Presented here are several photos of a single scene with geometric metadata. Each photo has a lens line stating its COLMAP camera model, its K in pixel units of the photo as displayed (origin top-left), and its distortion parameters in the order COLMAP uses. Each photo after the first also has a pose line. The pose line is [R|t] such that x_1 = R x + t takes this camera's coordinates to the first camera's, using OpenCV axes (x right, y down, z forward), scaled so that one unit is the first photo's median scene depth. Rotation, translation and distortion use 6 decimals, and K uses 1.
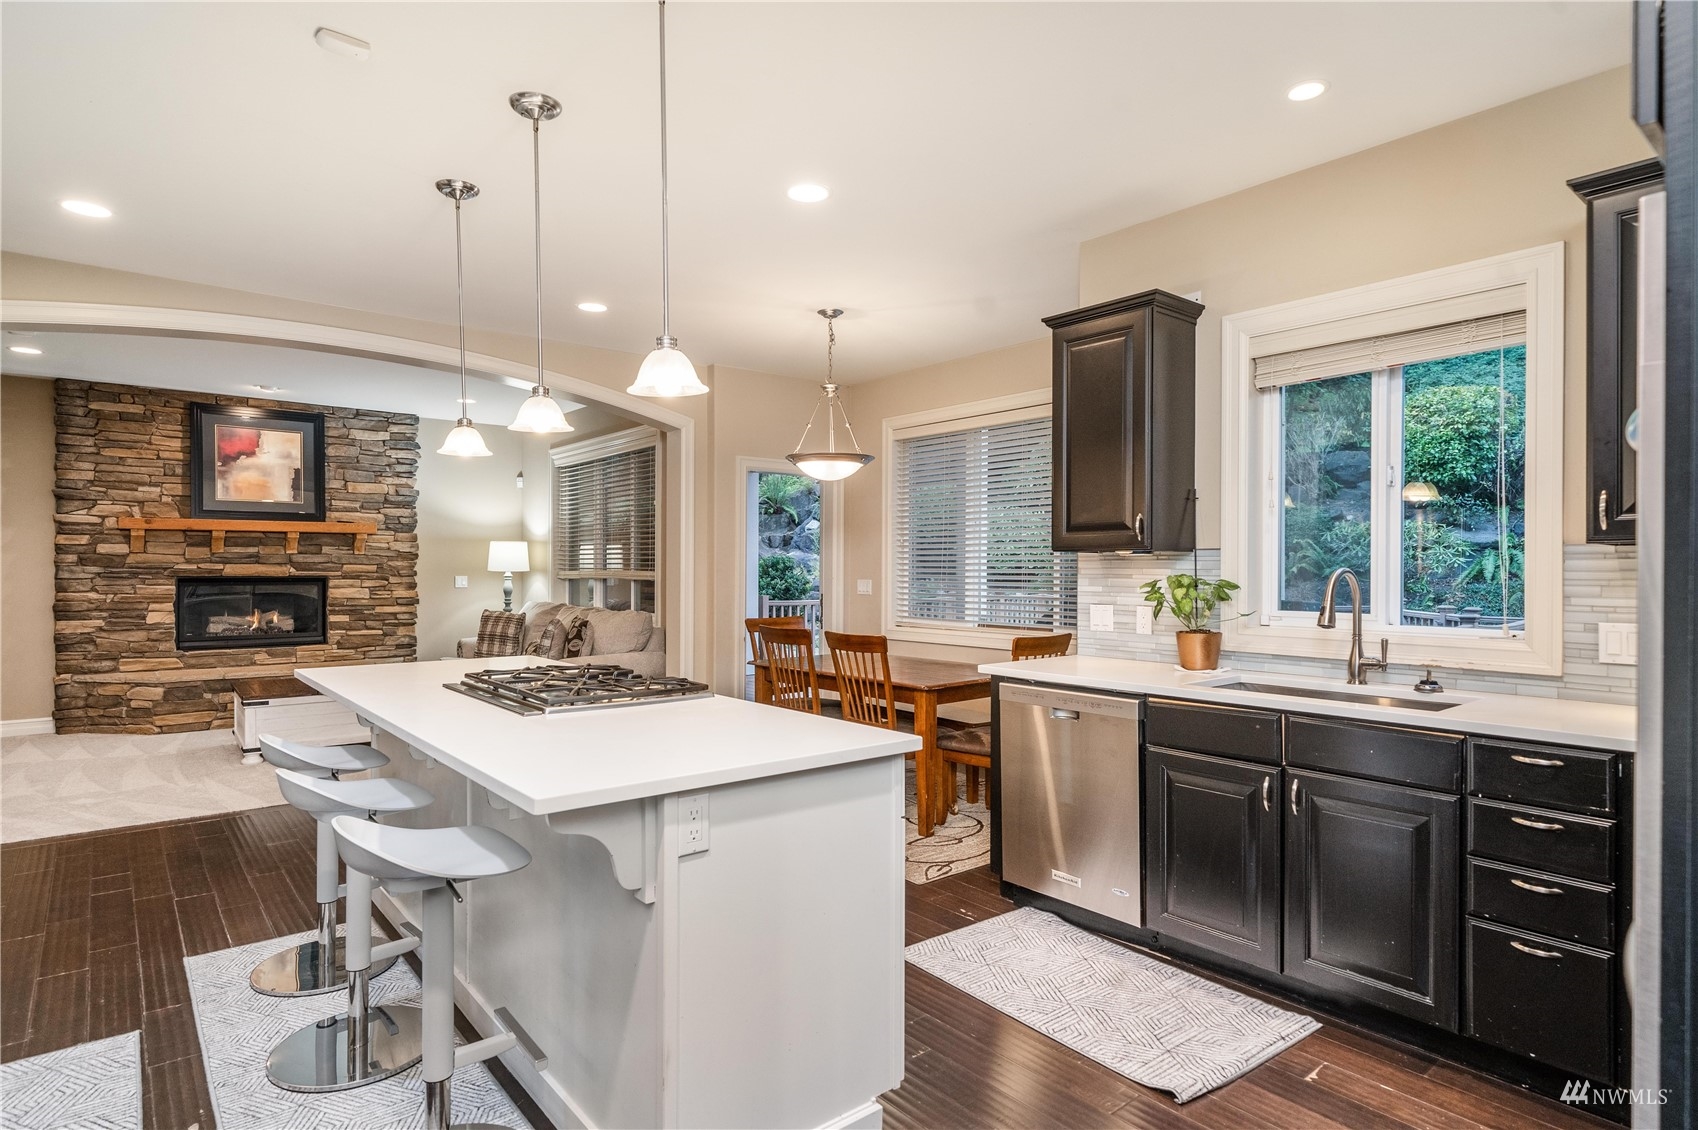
lens RADIAL K [[901.5, 0, 837.7], [0, 901.5, 547.3], [0, 0, 1]] dist [-0.002256, 0.002136]
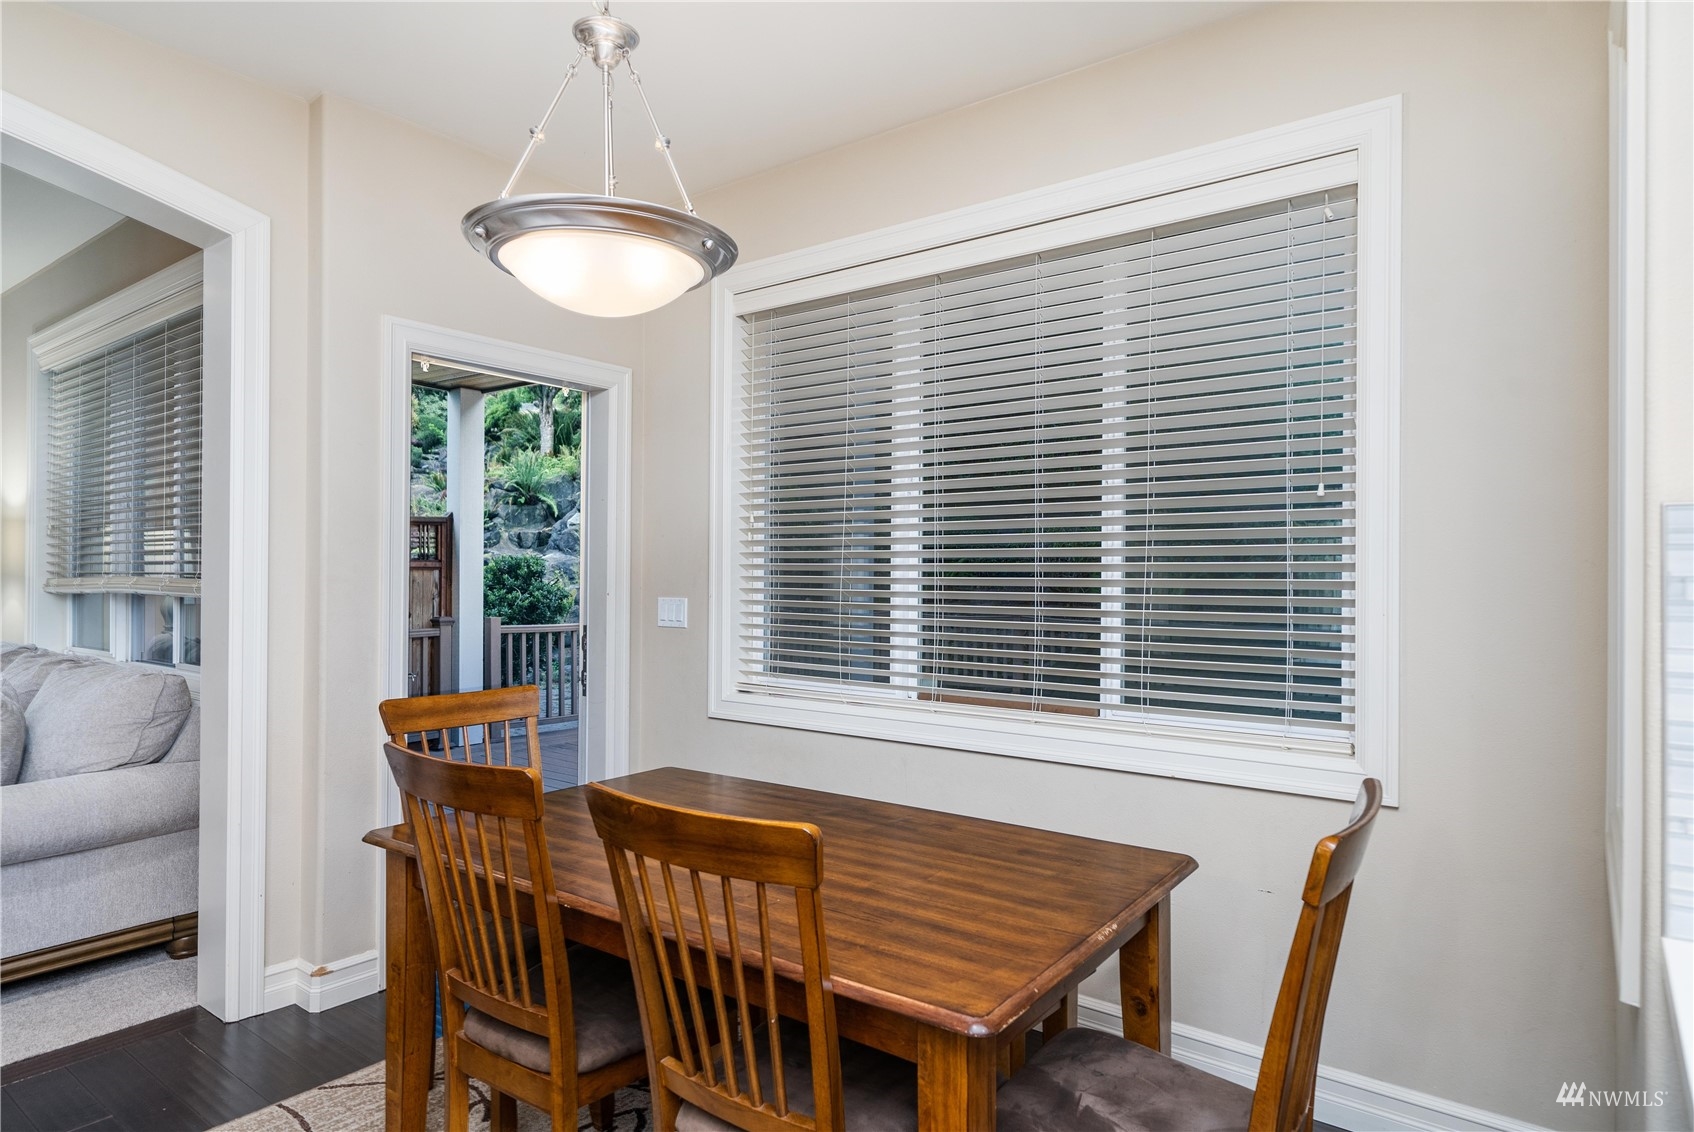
lens RADIAL K [[990.7, 0, 842.7], [0, 990.7, 568.0], [0, 0, 1]] dist [0.000112, 0.000332]
pose [[0.973207, 0.007056, 0.229821, -0.004368], [-0.010501, 0.999850, 0.013769, 0.009667], [-0.229689, -0.015814, 0.973136, 0.392509]]
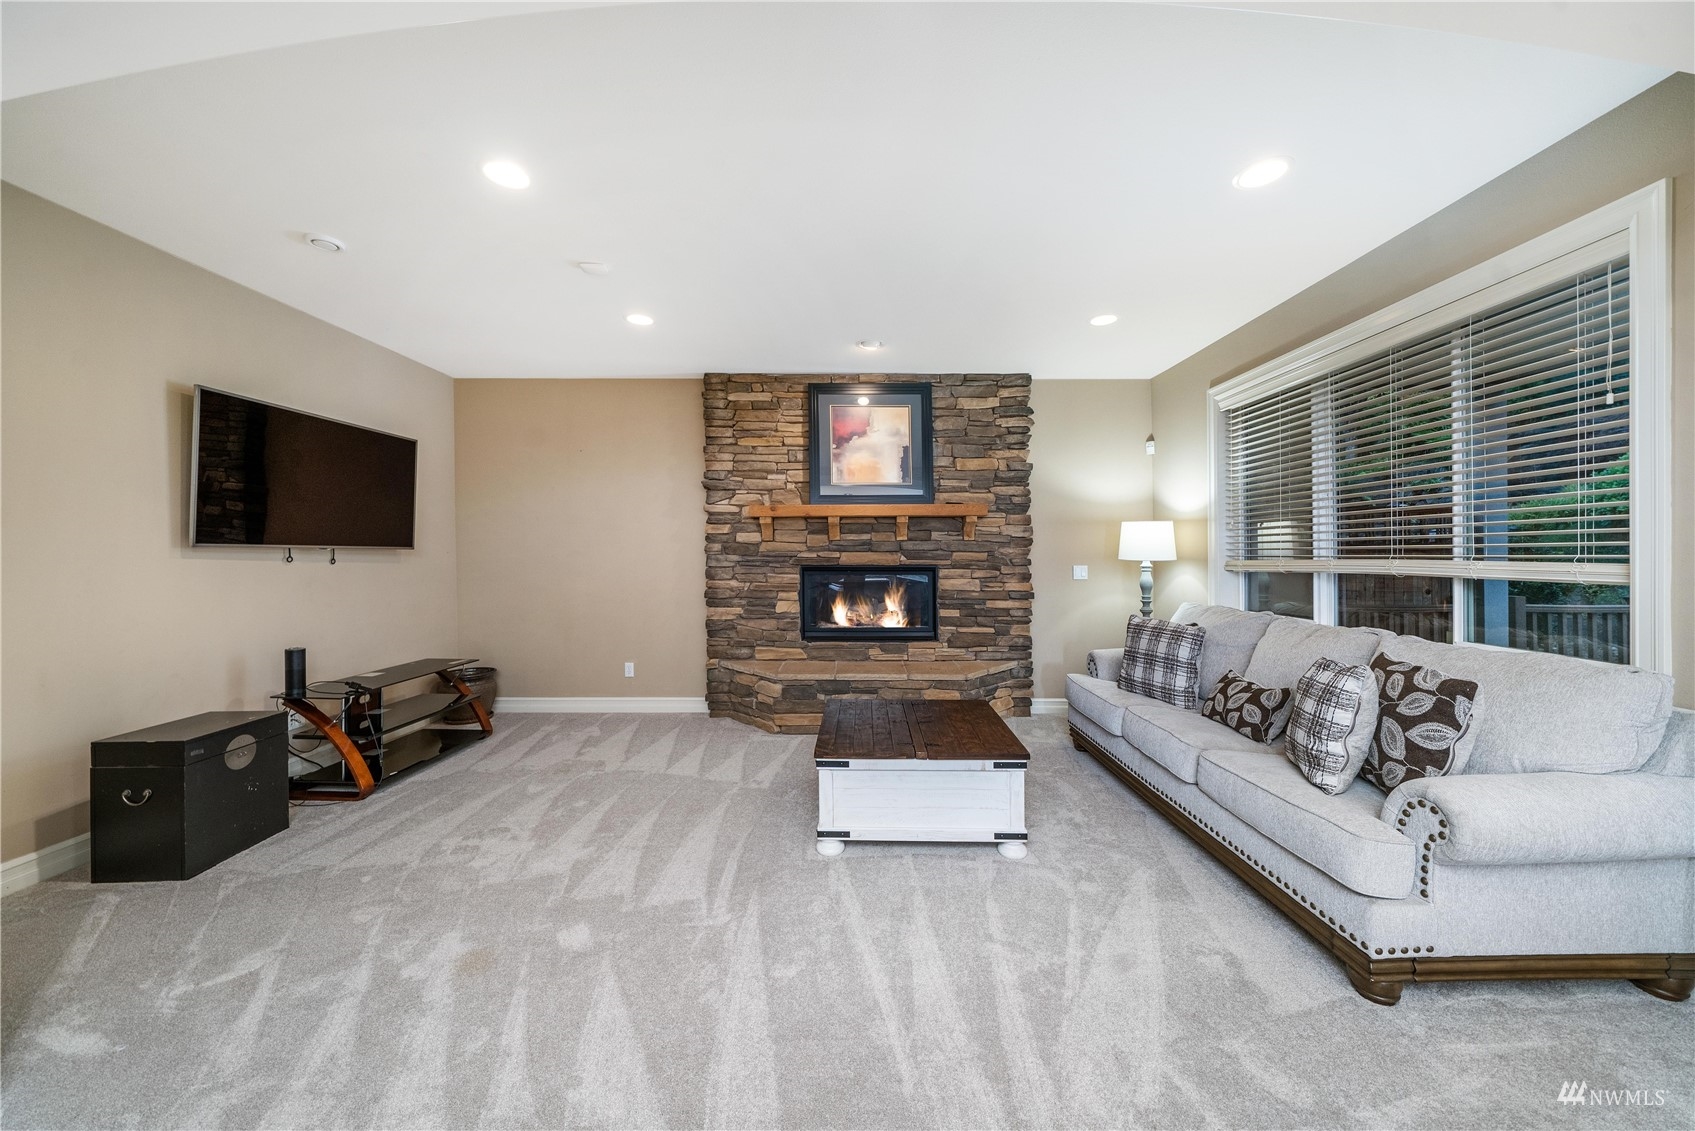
lens RADIAL K [[588.4, 0, 837.6], [0, 588.4, 552.5], [0, 0, 1]] dist [-0.005568, 0.000065]
pose [[0.764279, -0.004805, -0.644868, -0.272398], [0.015860, 0.999810, 0.011347, 0.011310], [0.644691, -0.018900, 0.764210, 0.503345]]
